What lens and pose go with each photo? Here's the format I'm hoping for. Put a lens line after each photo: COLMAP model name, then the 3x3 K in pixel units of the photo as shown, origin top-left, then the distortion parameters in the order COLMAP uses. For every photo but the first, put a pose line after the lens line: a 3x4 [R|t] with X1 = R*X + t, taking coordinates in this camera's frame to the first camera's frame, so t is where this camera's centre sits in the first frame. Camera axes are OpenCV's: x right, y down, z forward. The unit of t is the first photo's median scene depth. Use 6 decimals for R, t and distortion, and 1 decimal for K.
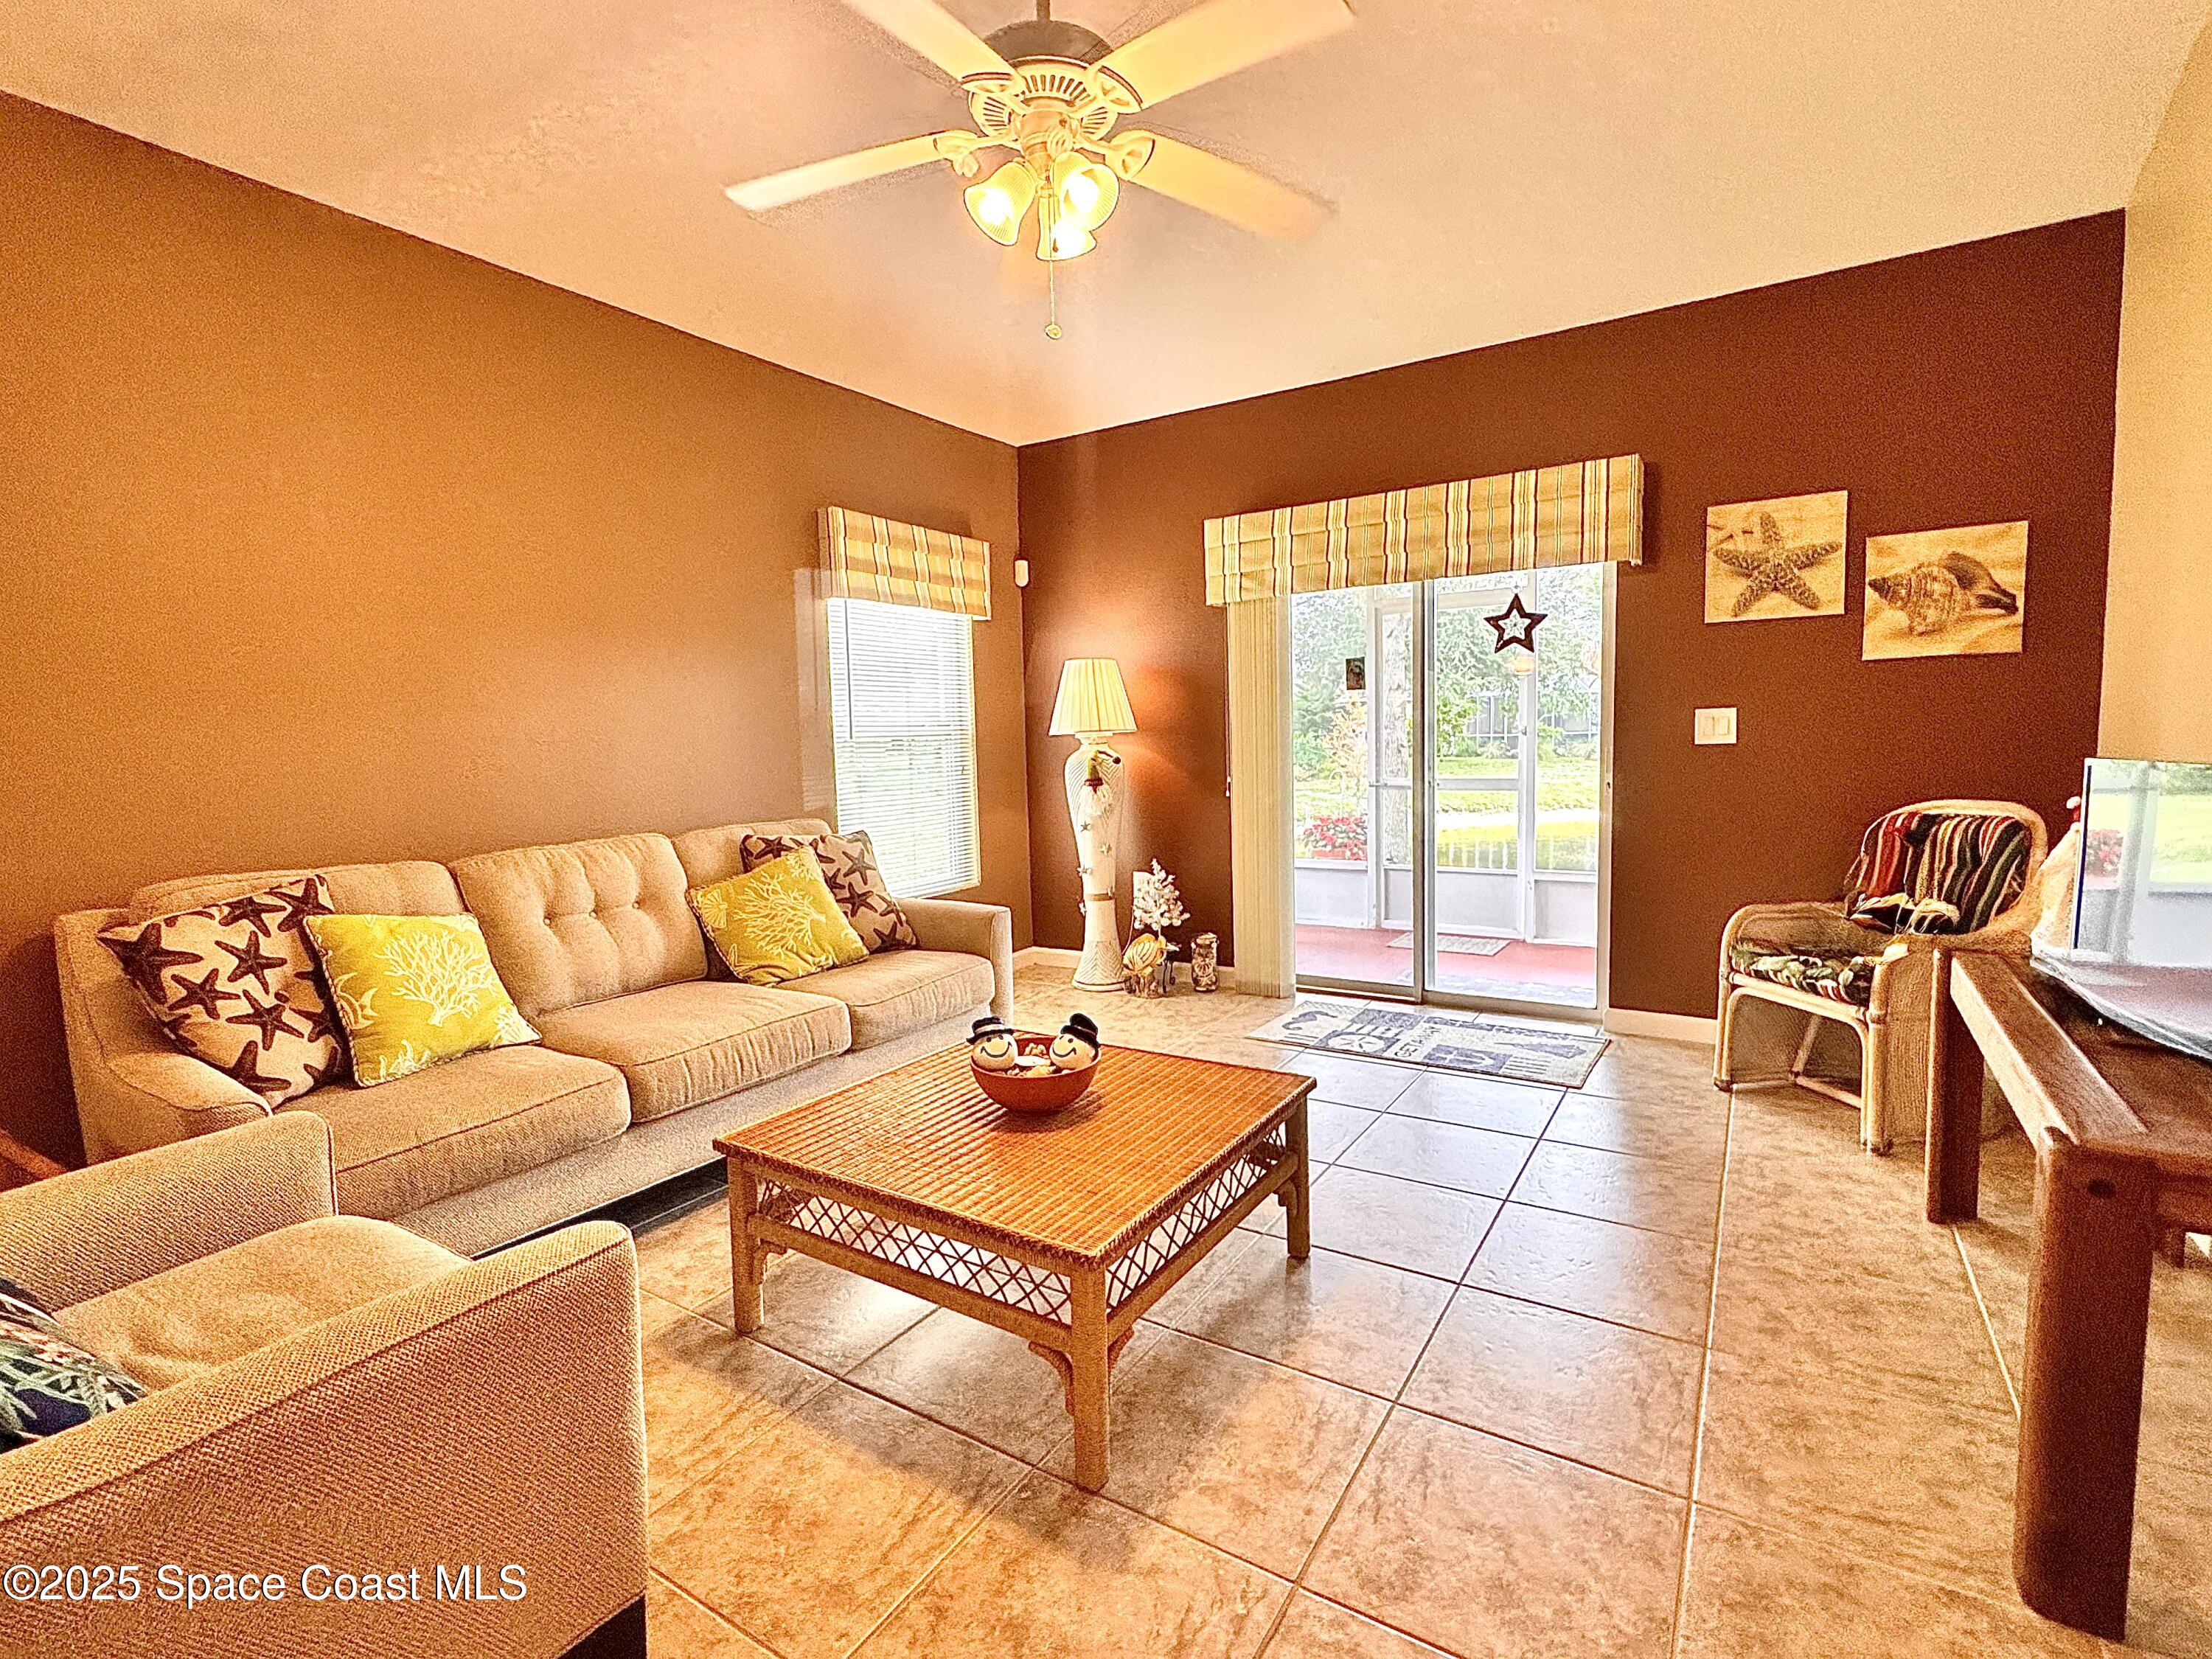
lens RADIAL K [[984.7, 0, 1101.8], [0, 984.7, 823.0], [0, 0, 1]] dist [-0.001829, 0.000372]
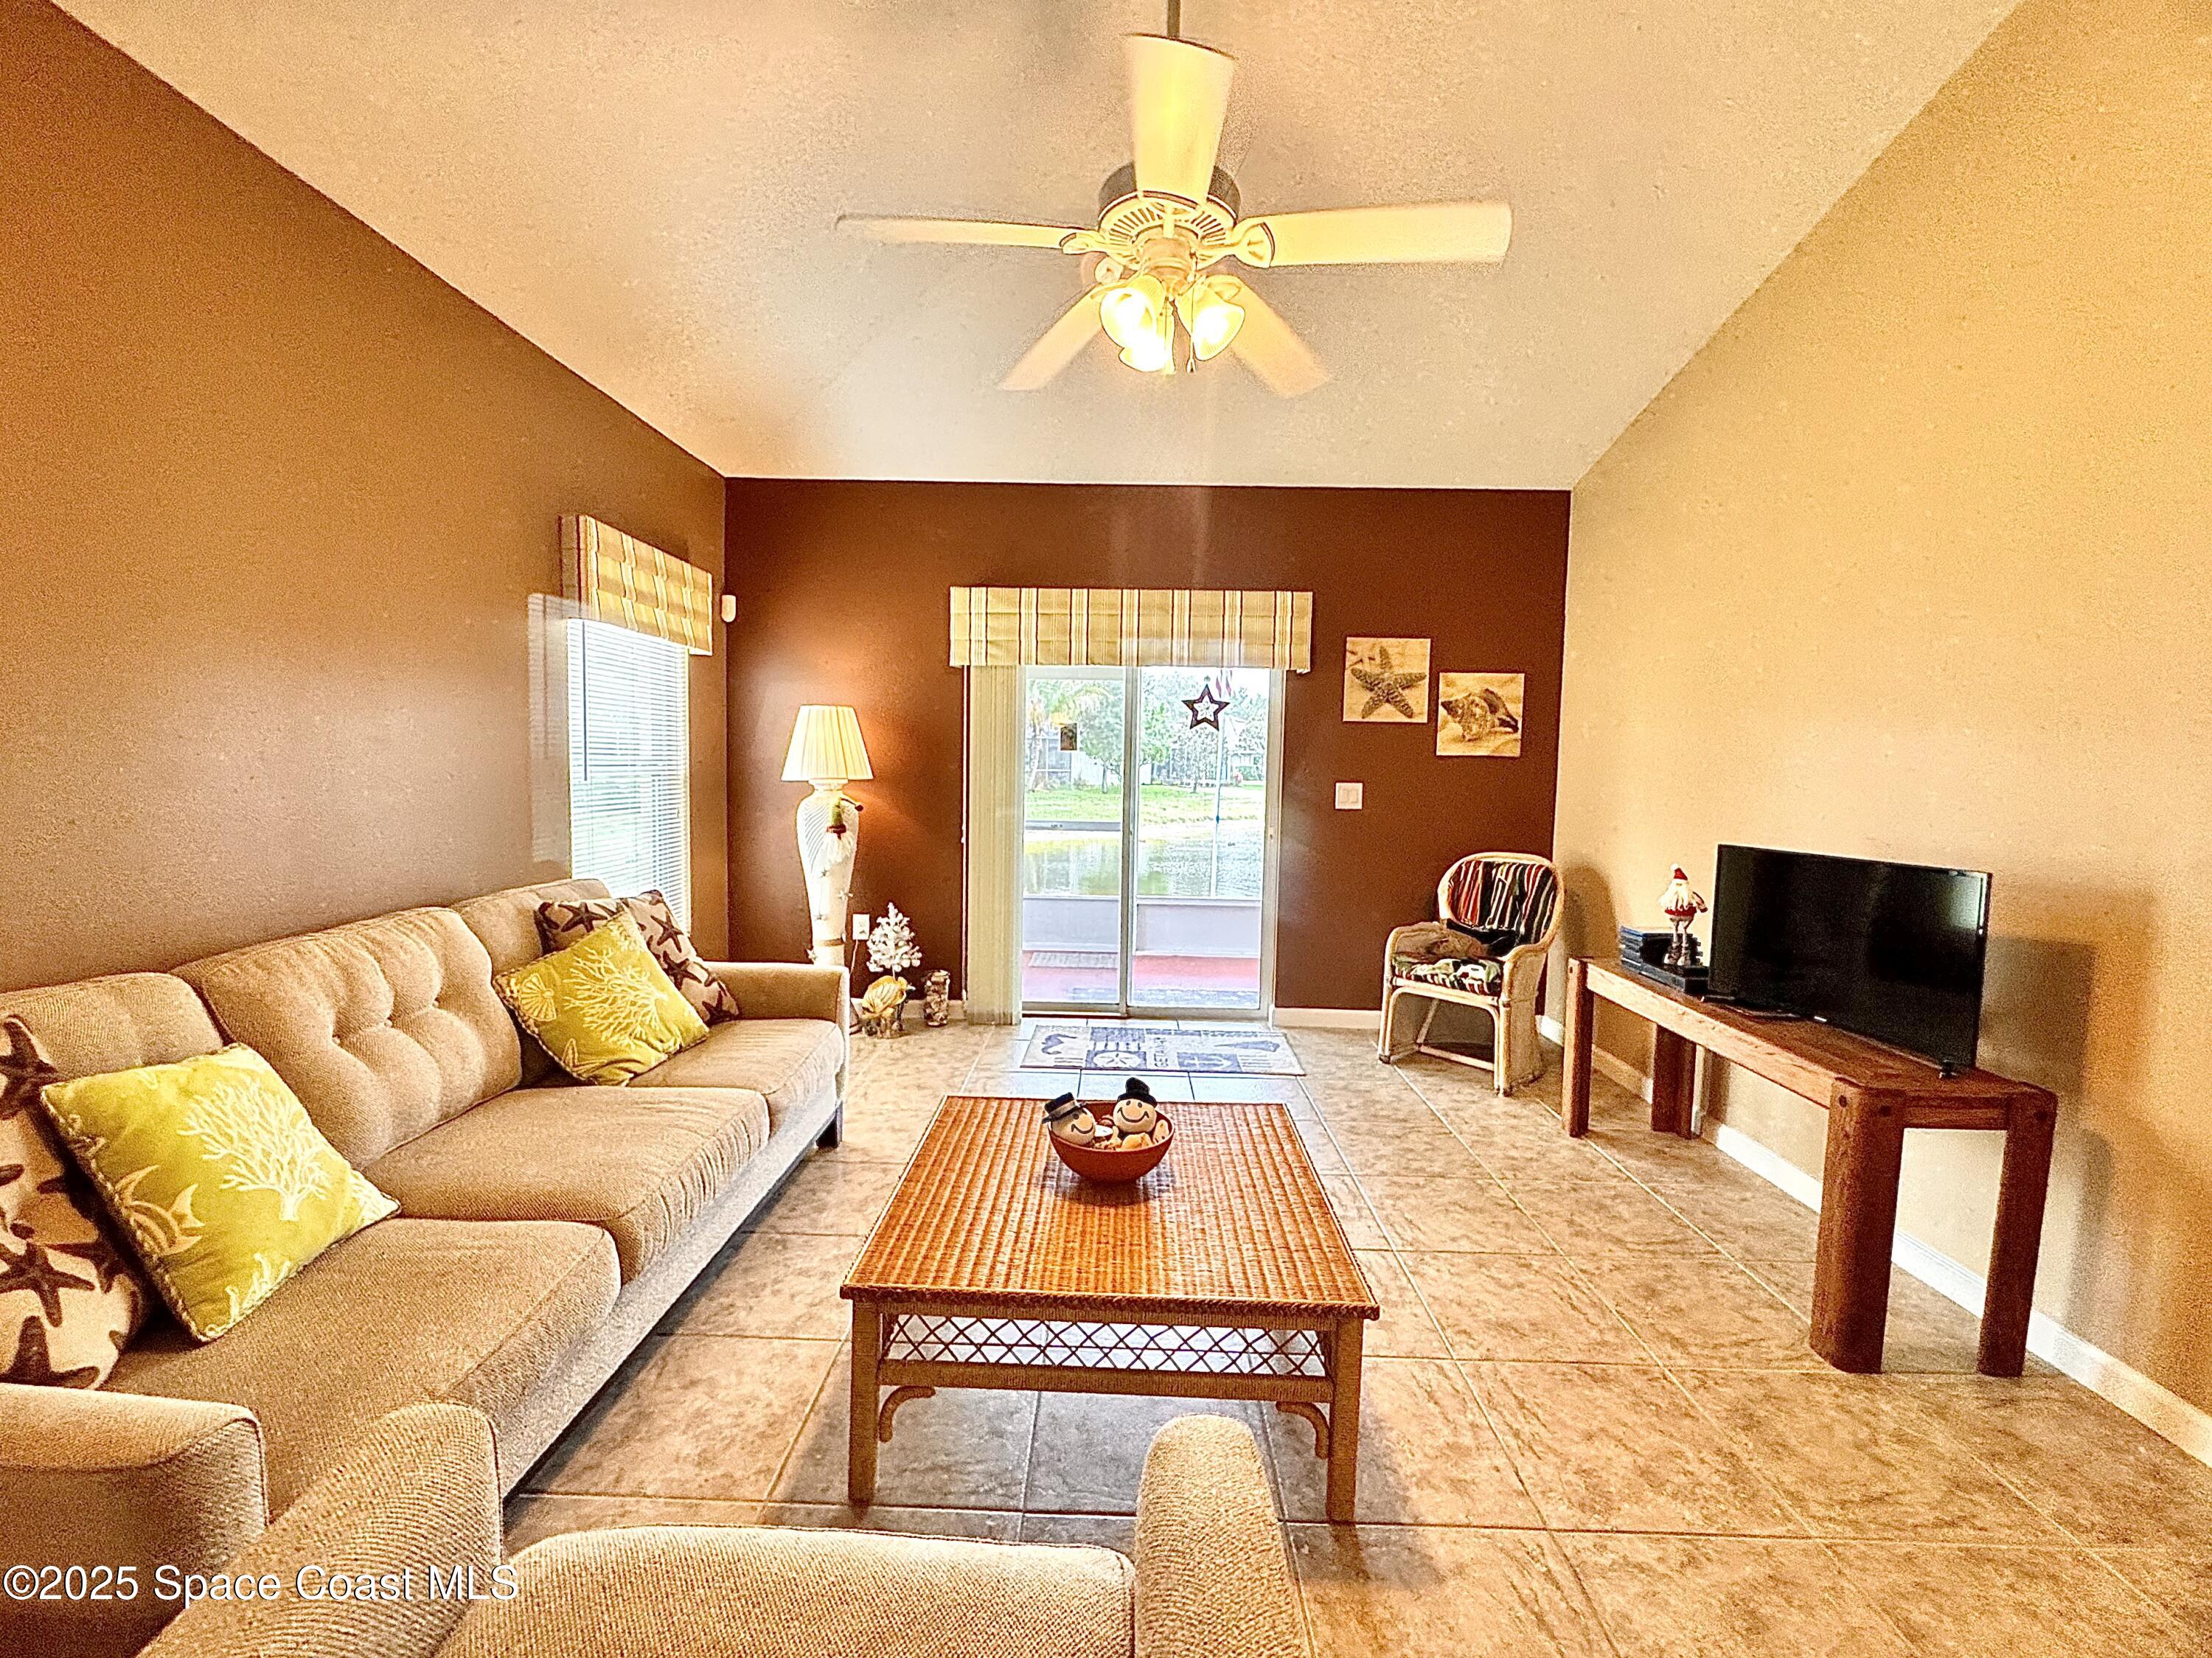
lens RADIAL K [[883.9, 0, 1106.0], [0, 883.9, 829.0], [0, 0, 1]] dist [-0.002189, 0.000197]
pose [[0.862874, 0.006290, 0.505379, -0.312217], [0.003413, 0.999827, -0.018270, -0.032890], [-0.505407, 0.017490, 0.862704, 0.113773]]
